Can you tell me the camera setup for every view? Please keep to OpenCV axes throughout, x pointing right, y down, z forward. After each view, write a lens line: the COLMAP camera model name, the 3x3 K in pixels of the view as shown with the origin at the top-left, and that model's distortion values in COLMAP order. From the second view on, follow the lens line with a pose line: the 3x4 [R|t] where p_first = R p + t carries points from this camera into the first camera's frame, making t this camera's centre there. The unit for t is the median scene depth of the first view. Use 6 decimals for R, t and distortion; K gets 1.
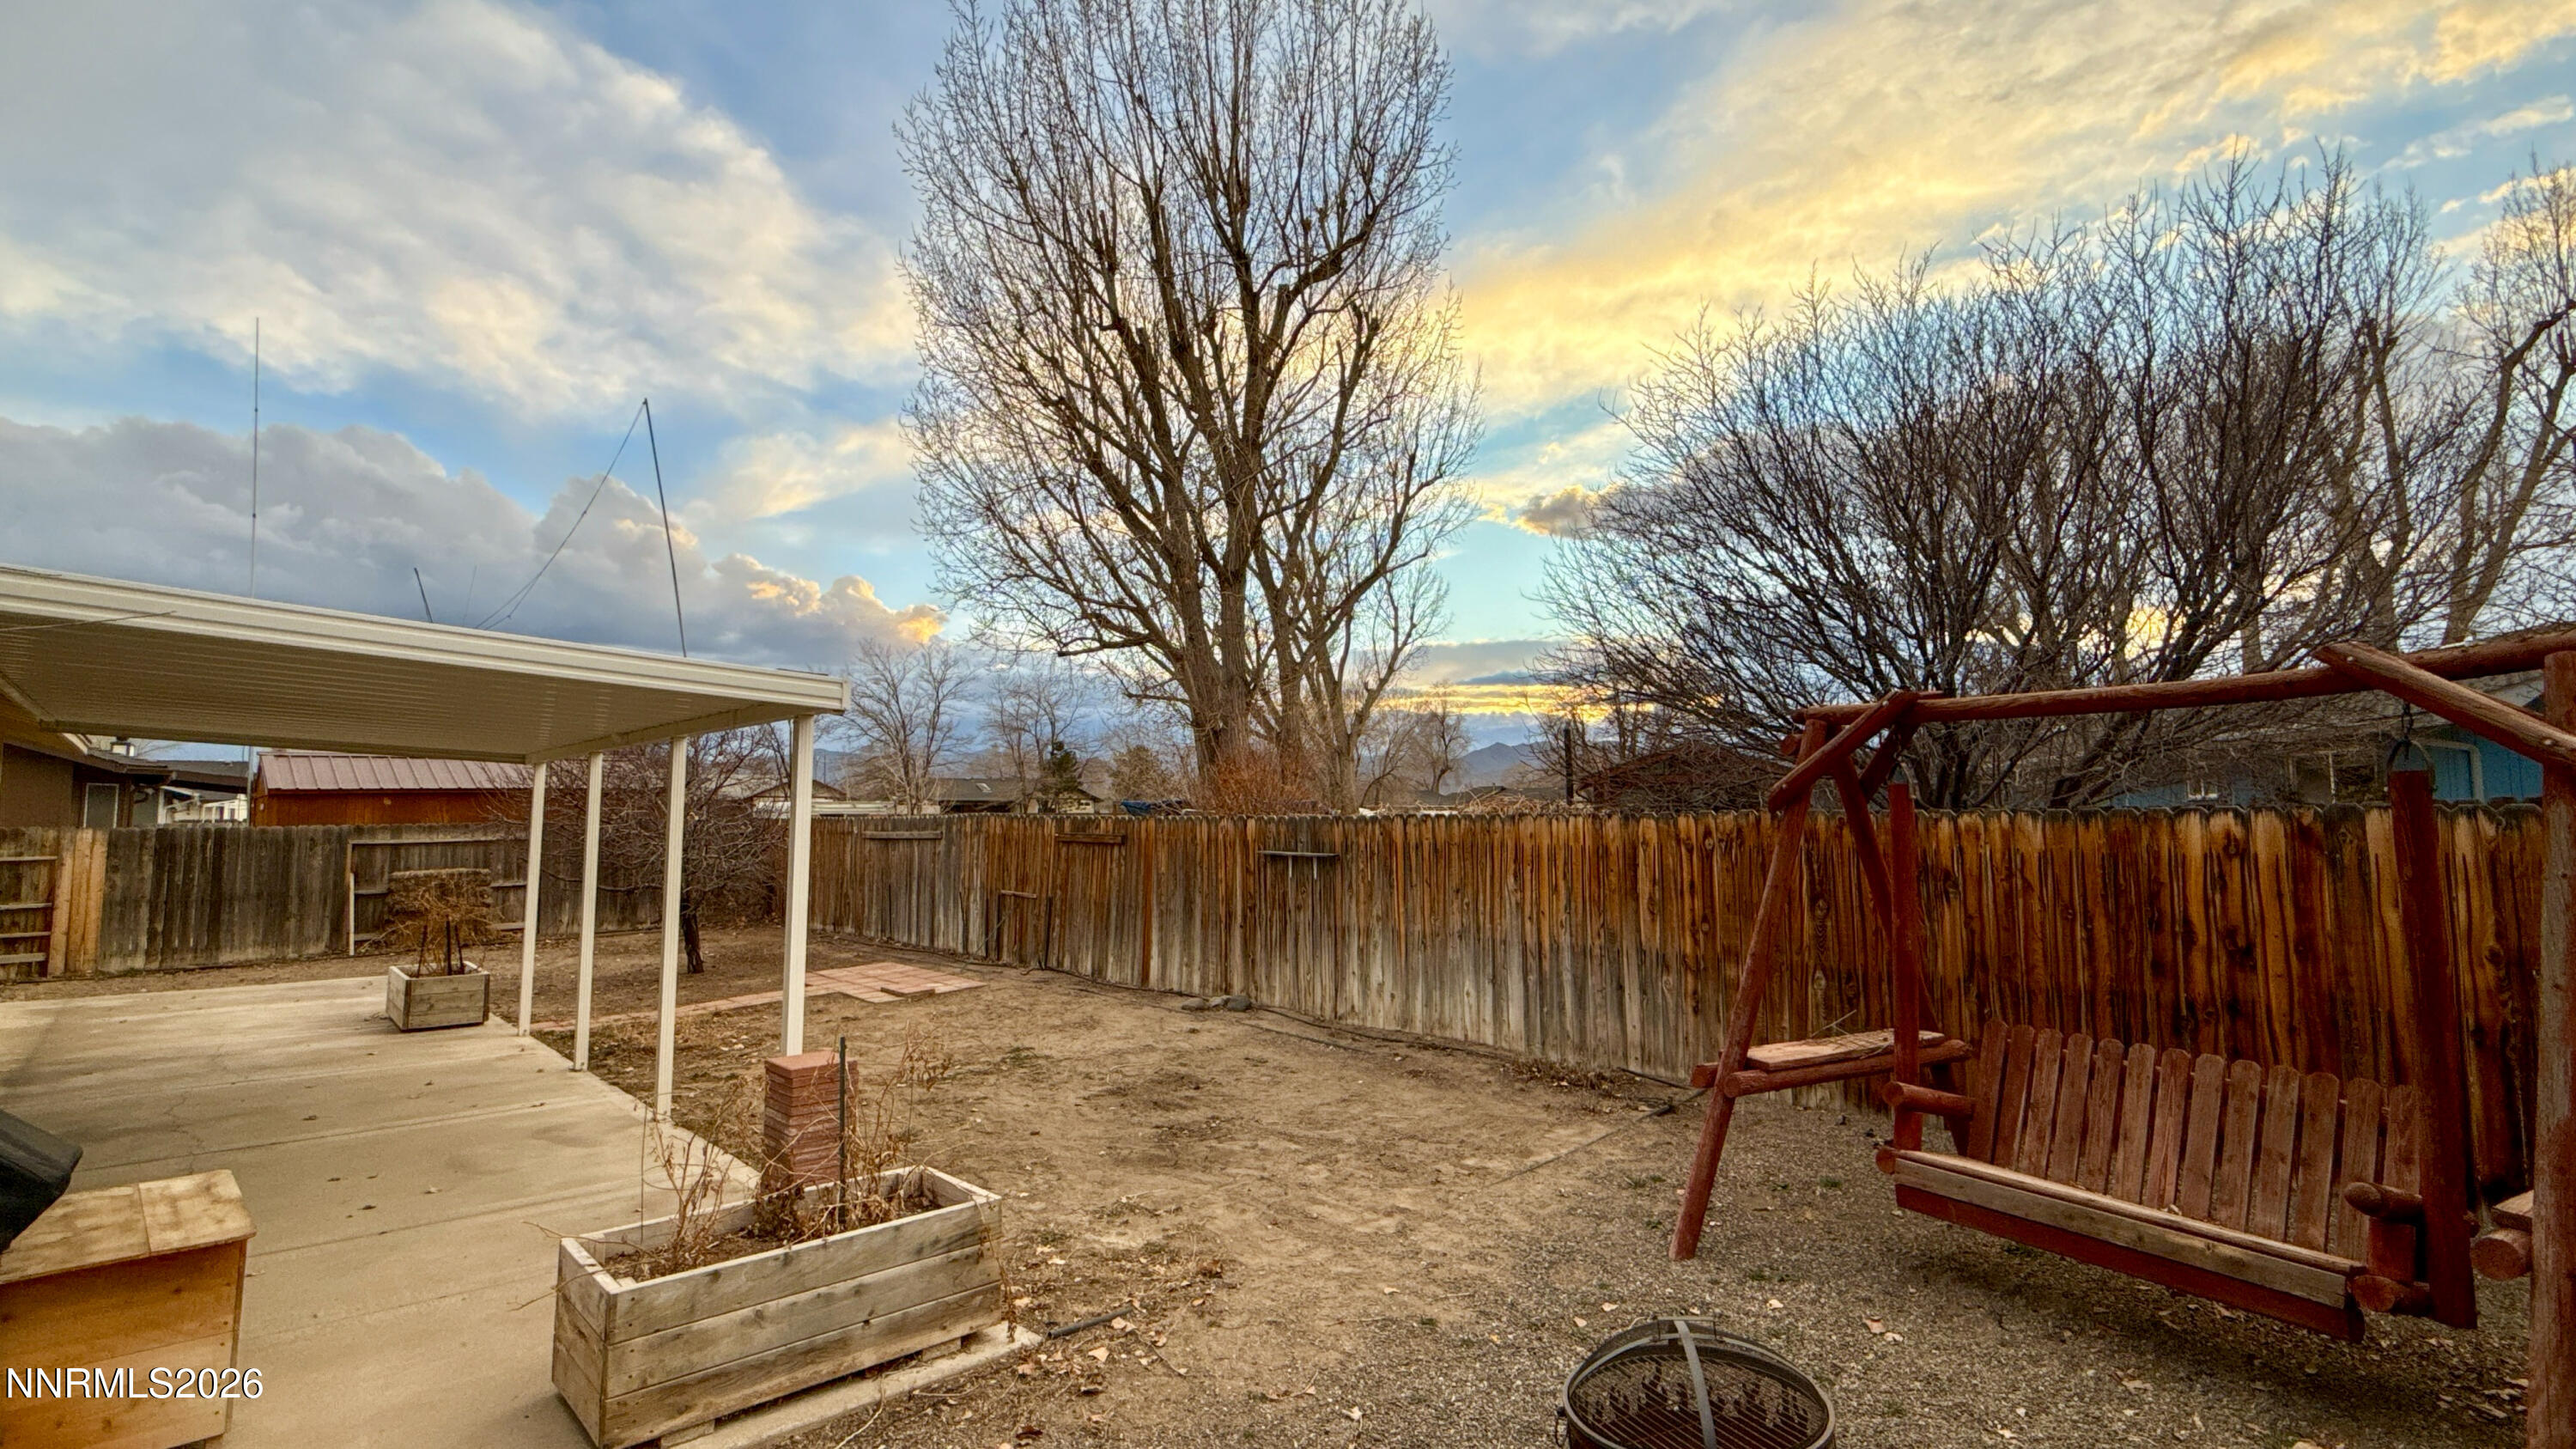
lens RADIAL K [[1169.9, 0, 1283.0], [0, 1169.9, 726.2], [0, 0, 1]] dist [0.001100, 0.000335]
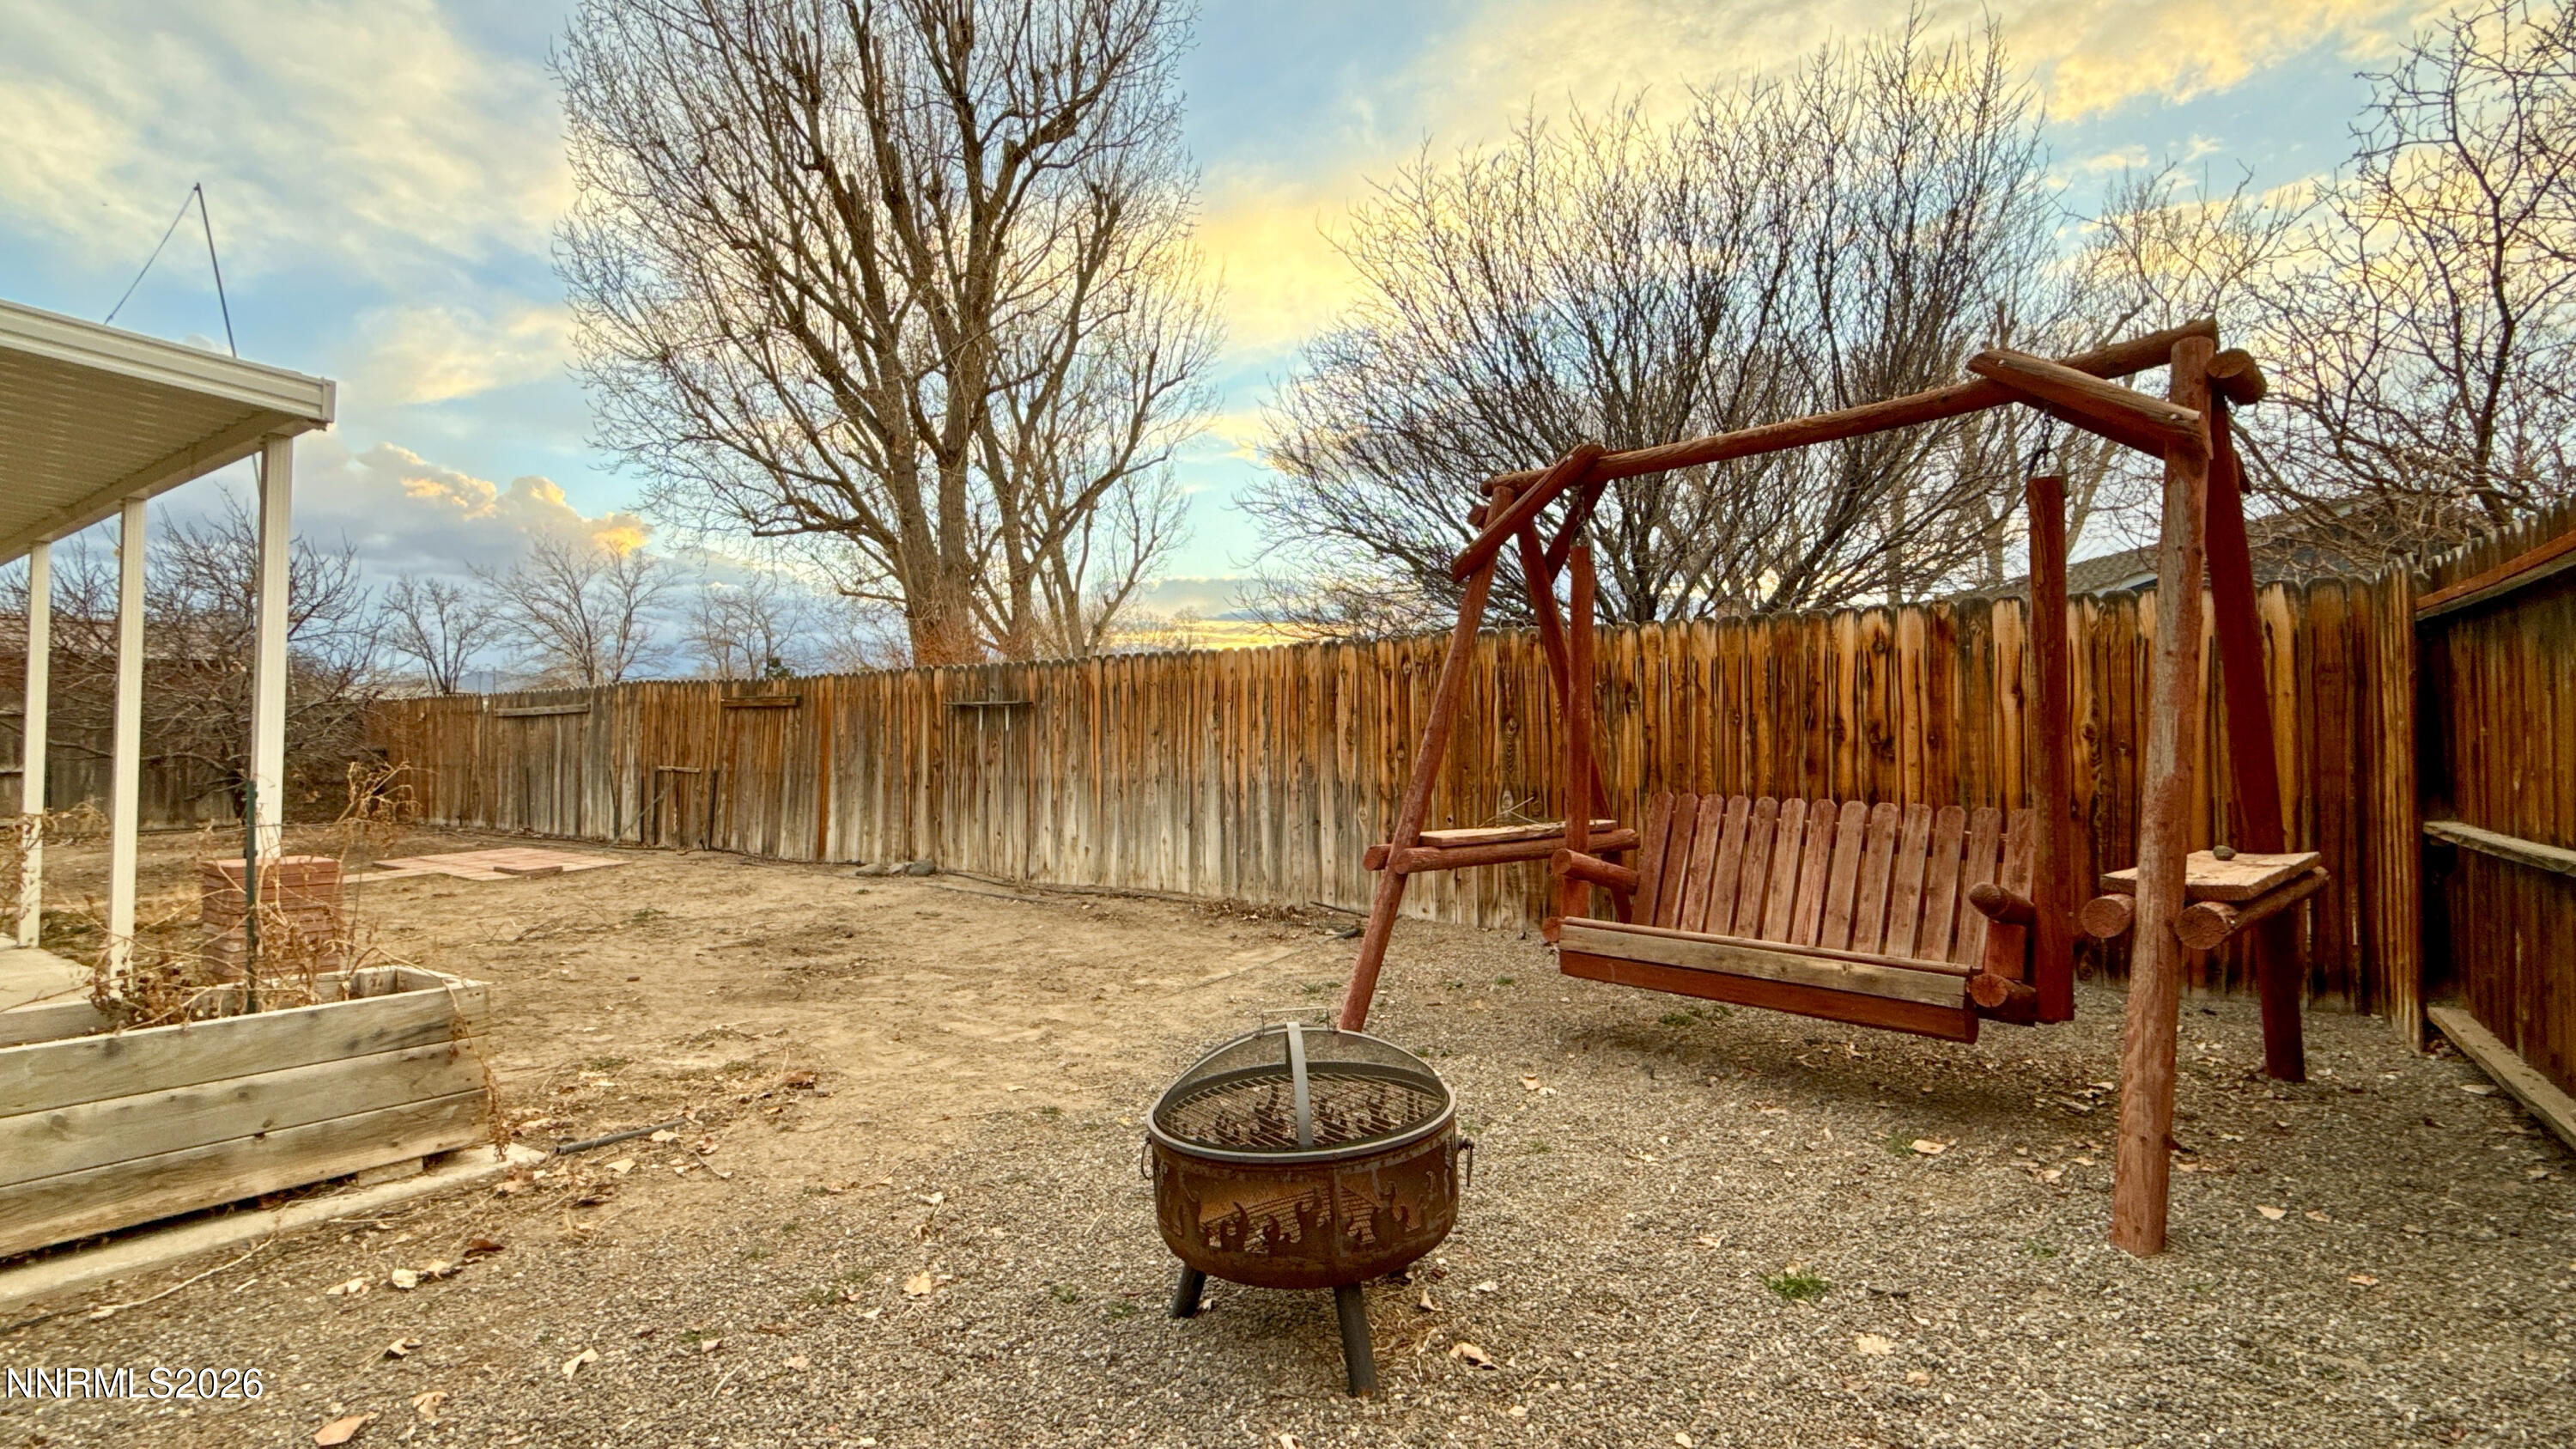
lens RADIAL K [[1169.9, 0, 1283.0], [0, 1169.9, 726.2], [0, 0, 1]] dist [0.001100, 0.000335]
pose [[0.977072, 0.010139, 0.212669, 0.056817], [-0.022126, 0.998293, 0.054058, 0.094261], [-0.211758, -0.057524, 0.975628, 0.073452]]
